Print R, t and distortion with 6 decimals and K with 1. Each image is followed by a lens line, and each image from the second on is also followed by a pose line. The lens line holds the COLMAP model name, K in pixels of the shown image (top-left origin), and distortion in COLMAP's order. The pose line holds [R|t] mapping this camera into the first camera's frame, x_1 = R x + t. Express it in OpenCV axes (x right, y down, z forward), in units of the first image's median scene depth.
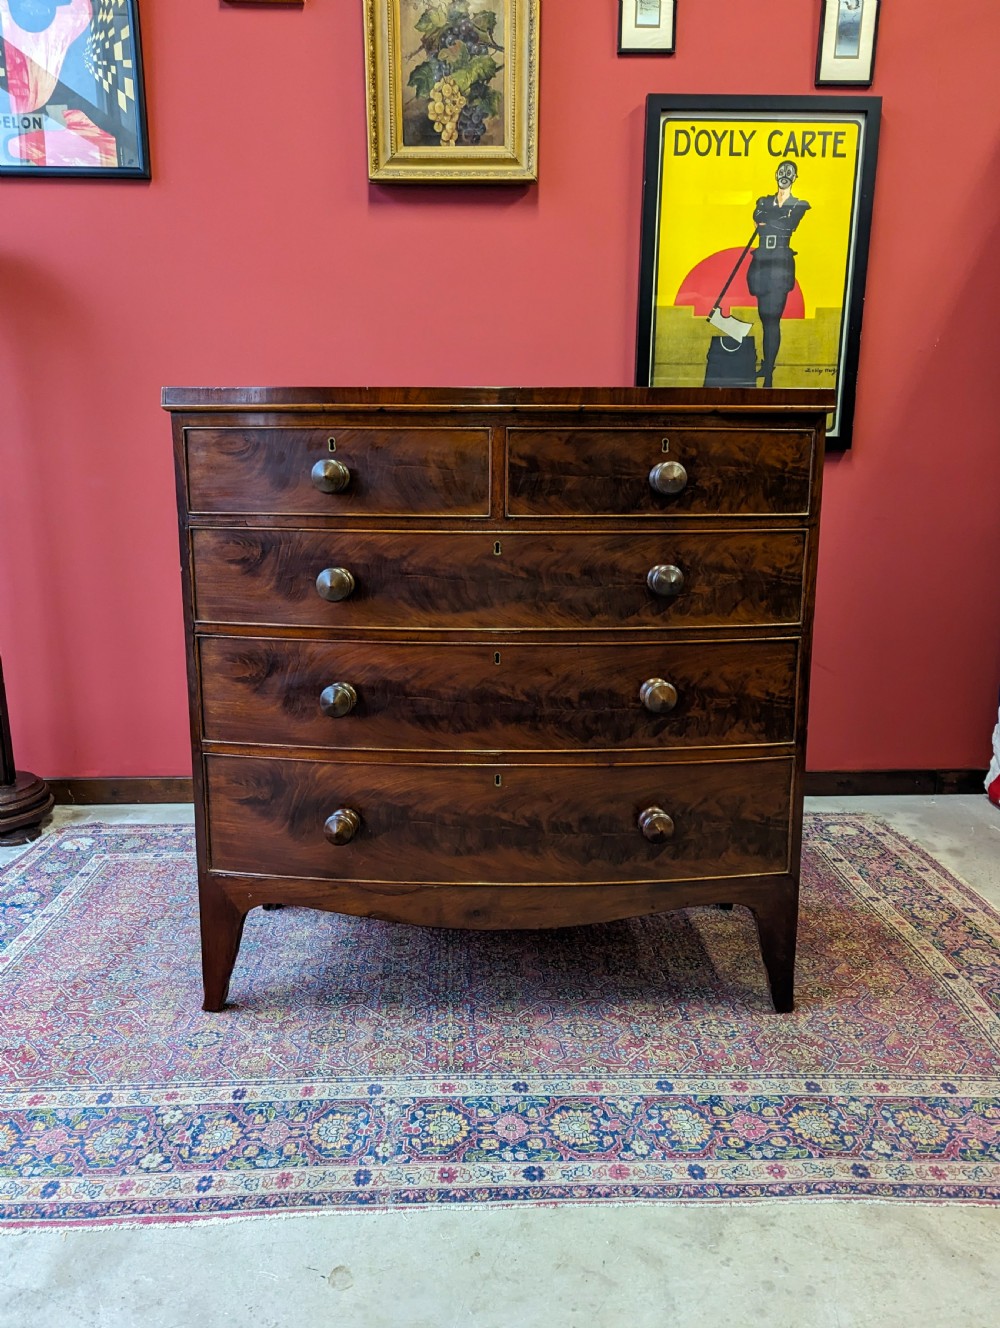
lens RADIAL K [[1025.0, 0, 496.6], [0, 1025.0, 657.3], [0, 0, 1]] dist [0.077476, -0.079472]
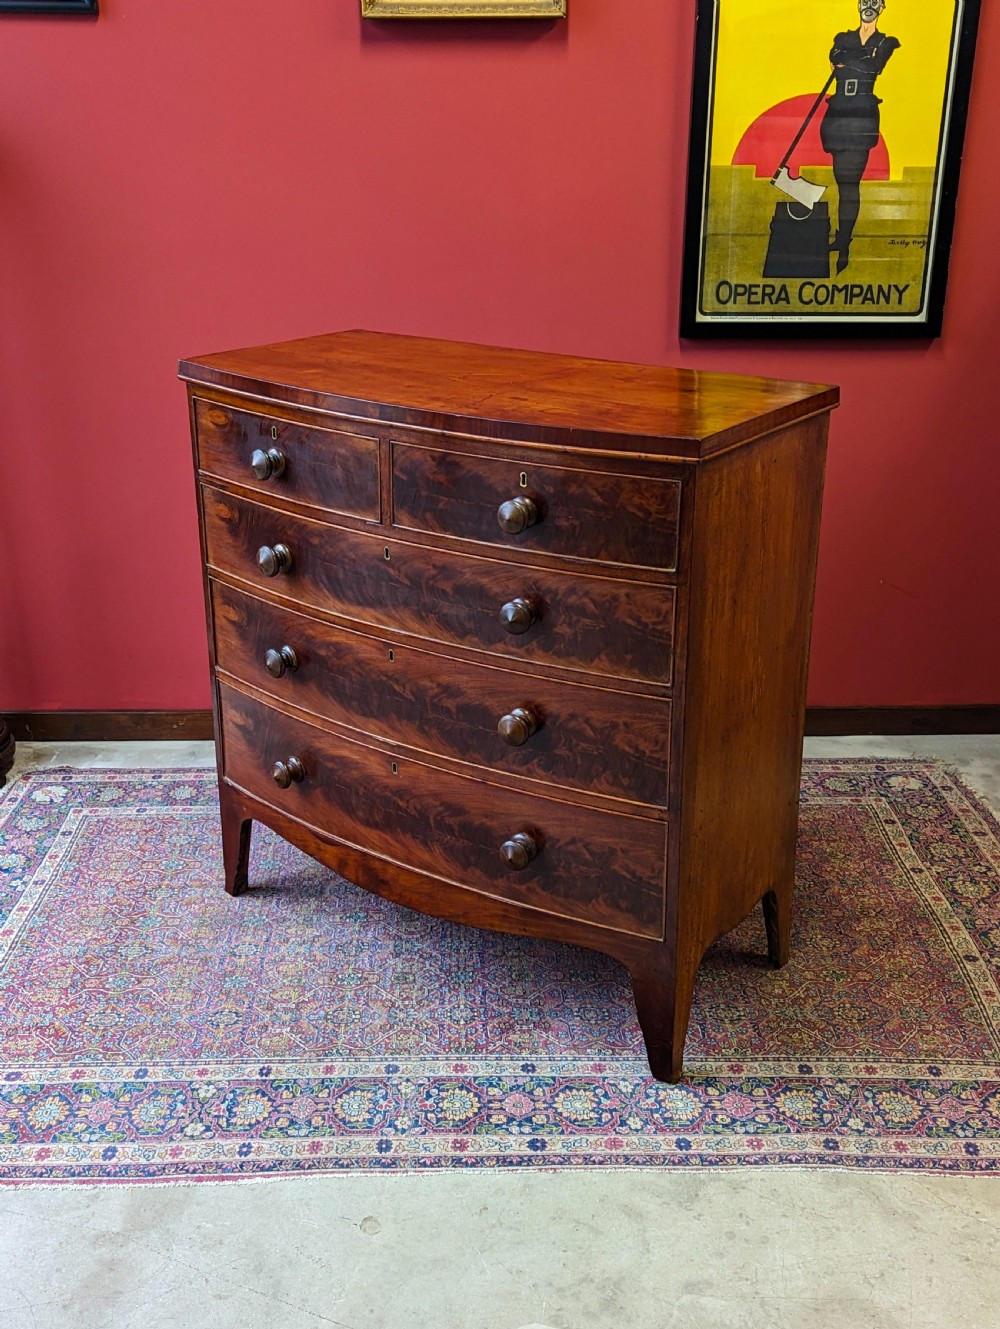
lens RADIAL K [[1552.7, 0, 510.9], [0, 1552.7, 666.0], [0, 0, 1]] dist [0.048434, -0.007327]
pose [[0.999881, 0.005665, -0.014326, 0.026607], [-0.003118, 0.985105, 0.171927, -0.276821], [0.015087, -0.171862, 0.985006, -0.523070]]
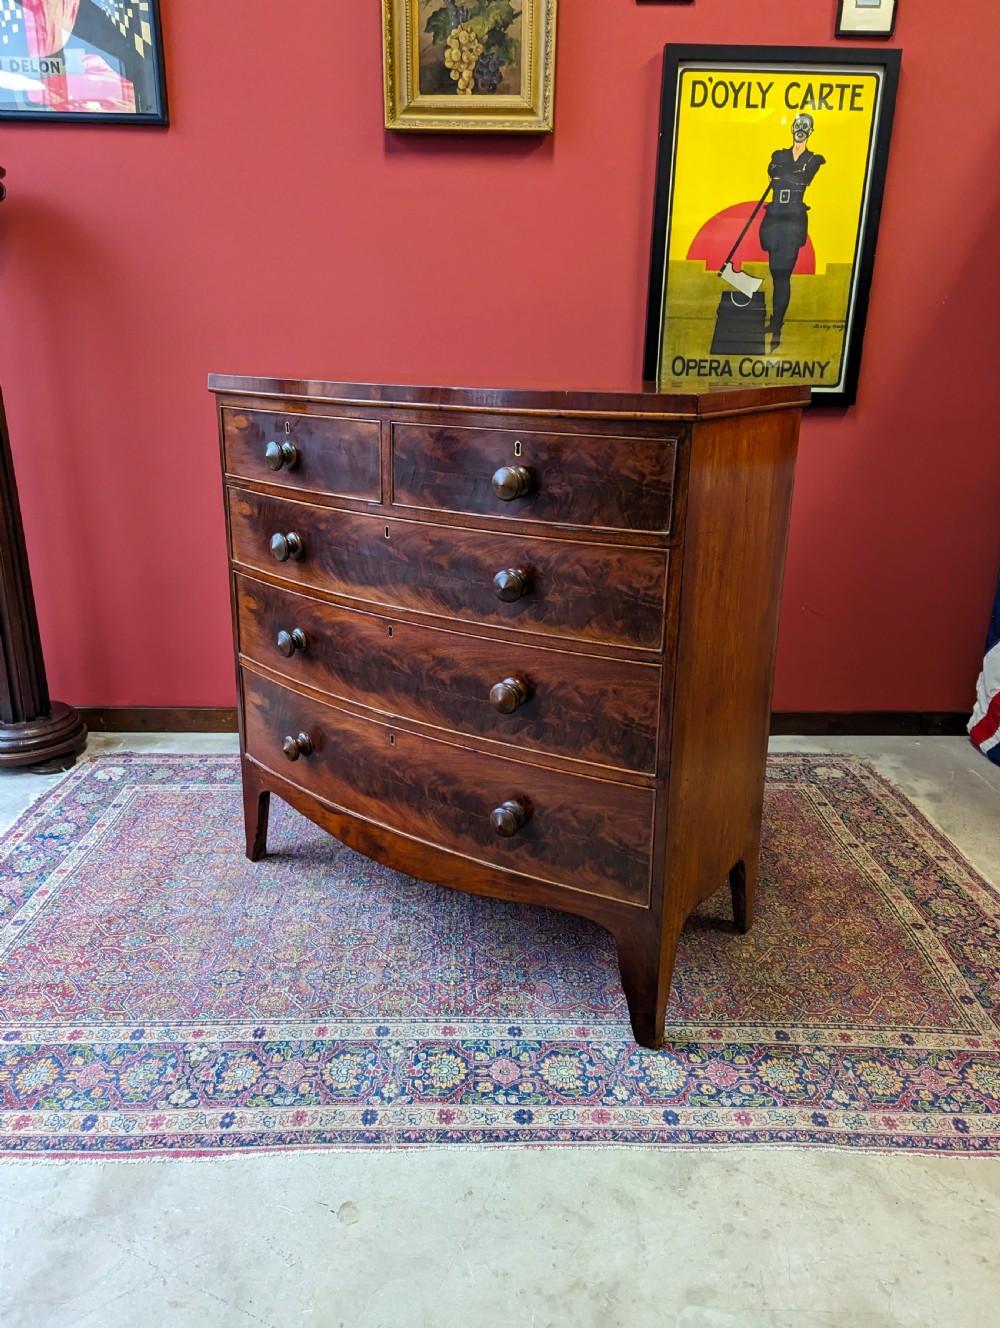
lens RADIAL K [[993.5, 0, 503.8], [0, 993.5, 636.7], [0, 0, 1]] dist [0.067403, -0.066847]
pose [[0.999818, 0.016841, -0.009011, 0.014389], [-0.015962, 0.995817, 0.089965, -0.101070], [0.010489, -0.089804, 0.995904, -0.020166]]
